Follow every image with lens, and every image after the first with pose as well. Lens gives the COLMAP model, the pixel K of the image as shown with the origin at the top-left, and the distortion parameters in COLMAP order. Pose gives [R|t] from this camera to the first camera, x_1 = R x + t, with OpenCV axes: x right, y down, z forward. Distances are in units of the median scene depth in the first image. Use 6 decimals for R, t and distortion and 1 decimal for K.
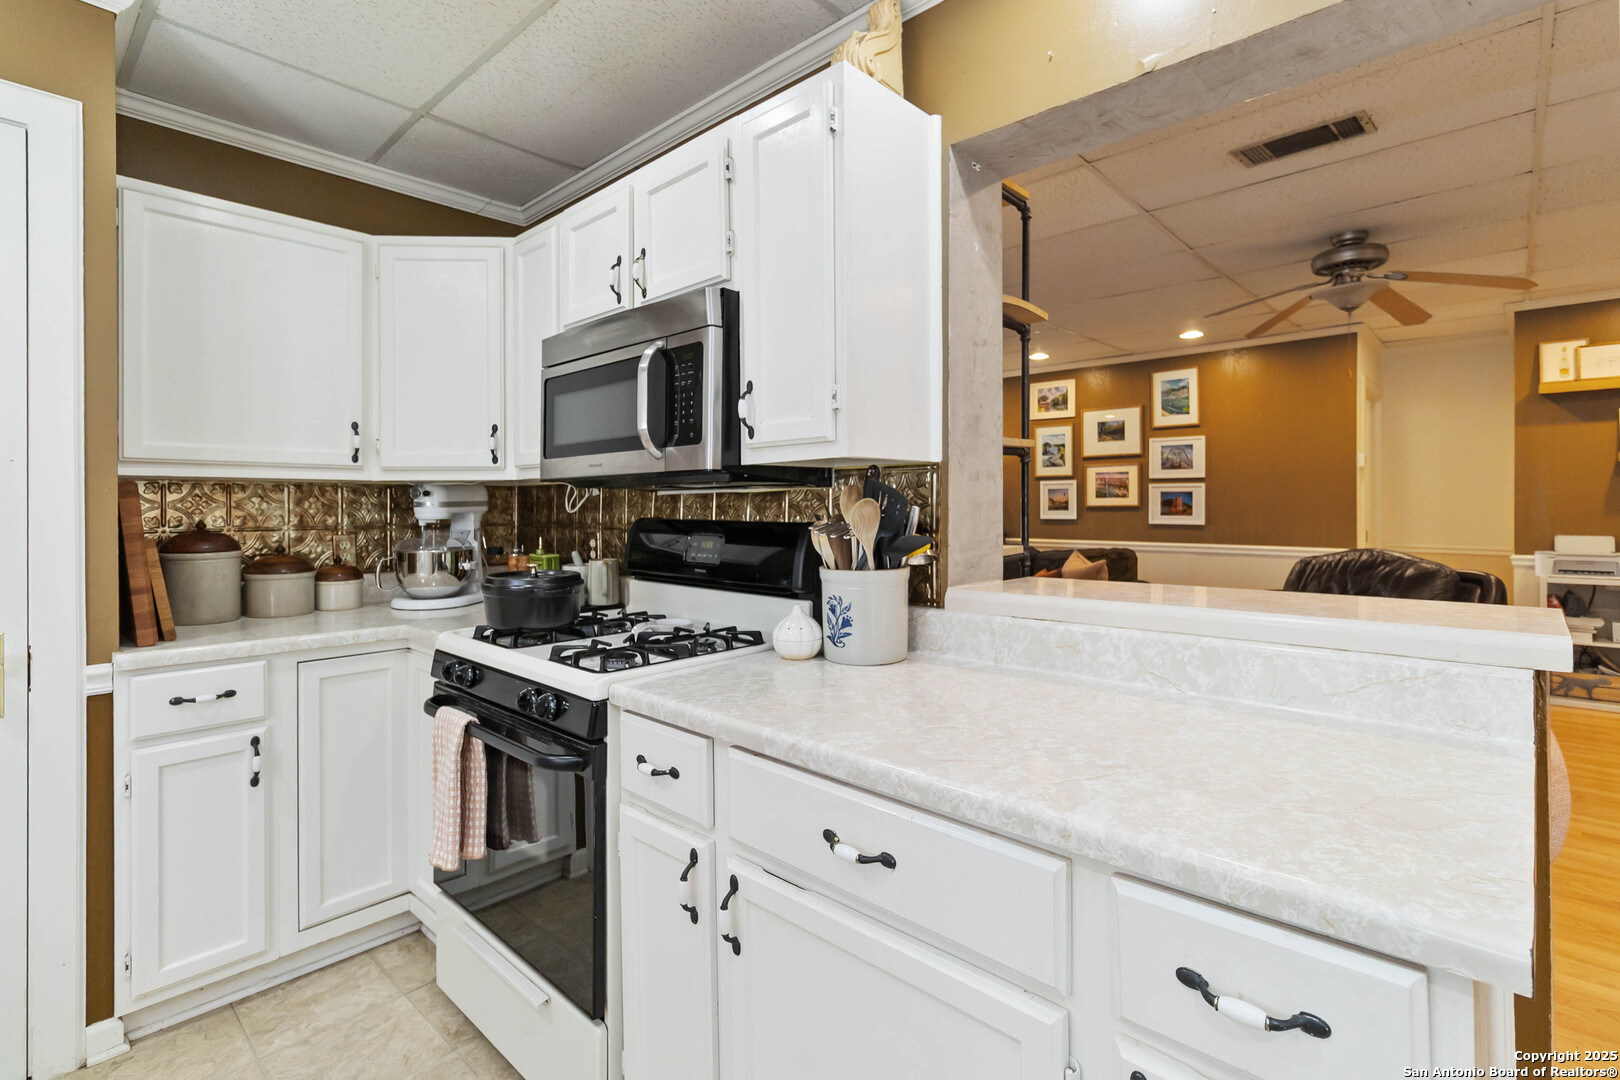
lens RADIAL K [[752.6, 0, 815.1], [0, 752.6, 504.4], [0, 0, 1]] dist [0.001297, 0.000133]
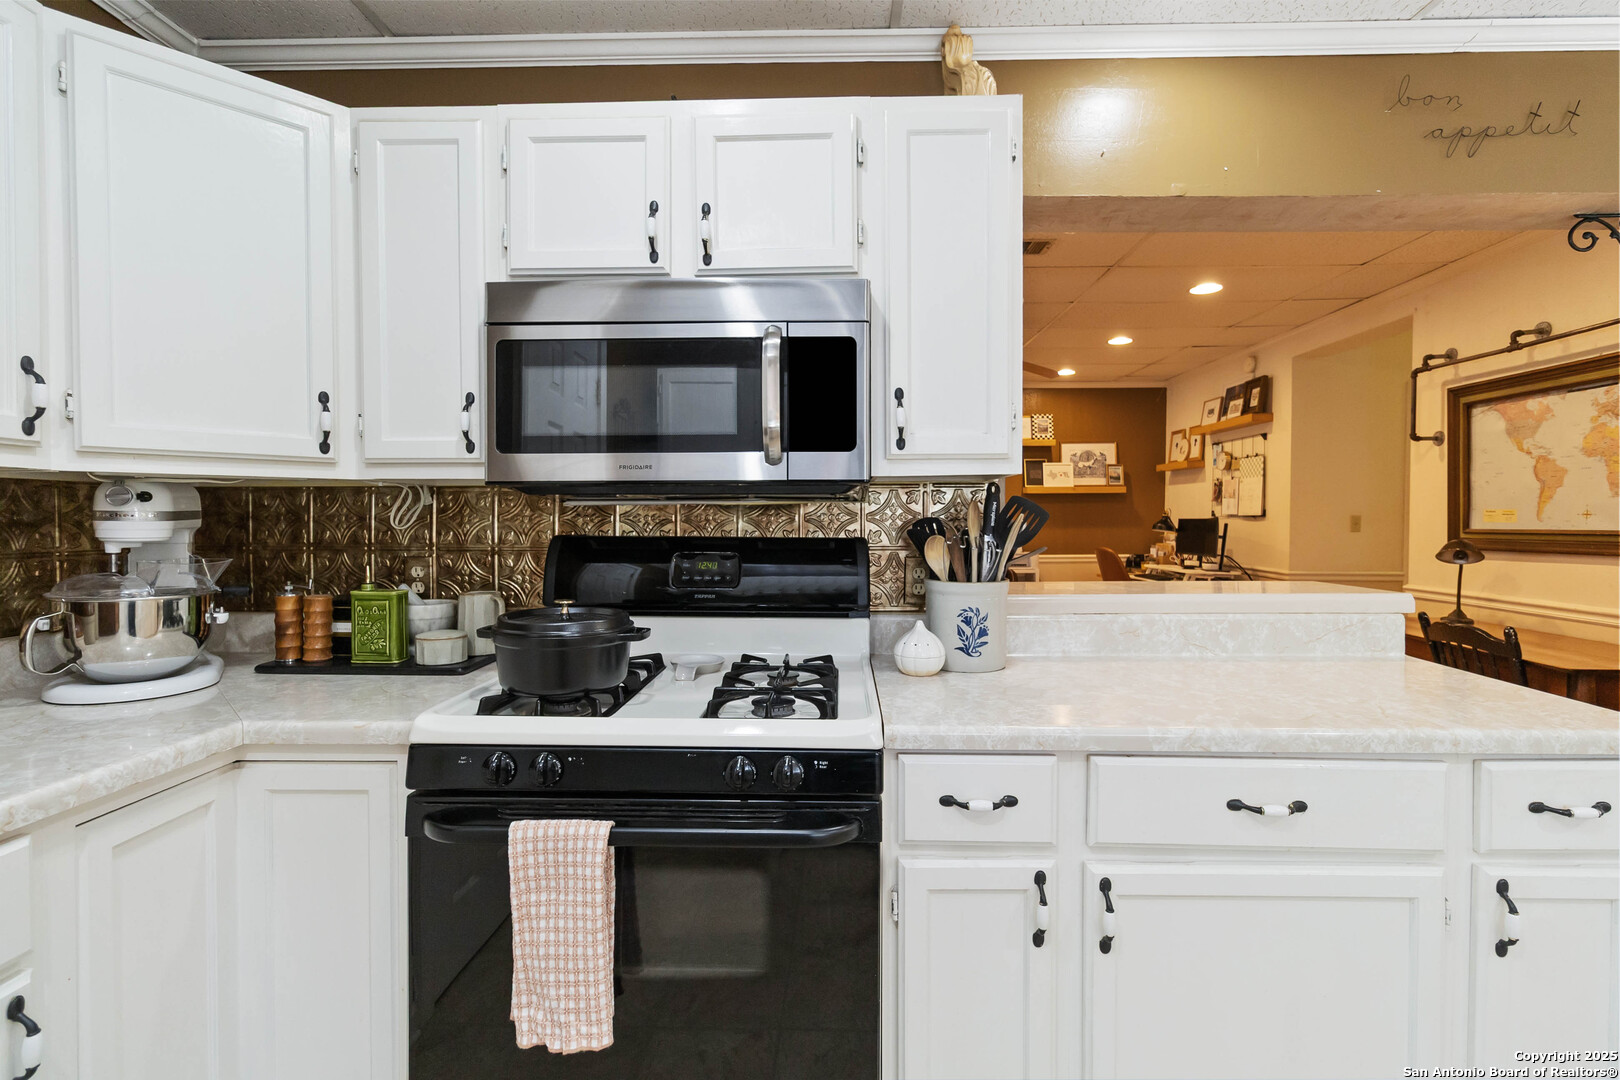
lens RADIAL K [[745.4, 0, 814.1], [0, 745.4, 533.9], [0, 0, 1]] dist [-0.001562, -0.000046]
pose [[0.755993, -0.008730, 0.654522, -0.773345], [-0.003665, 0.999839, 0.017570, 0.003248], [-0.654570, -0.015682, 0.755839, 0.356746]]
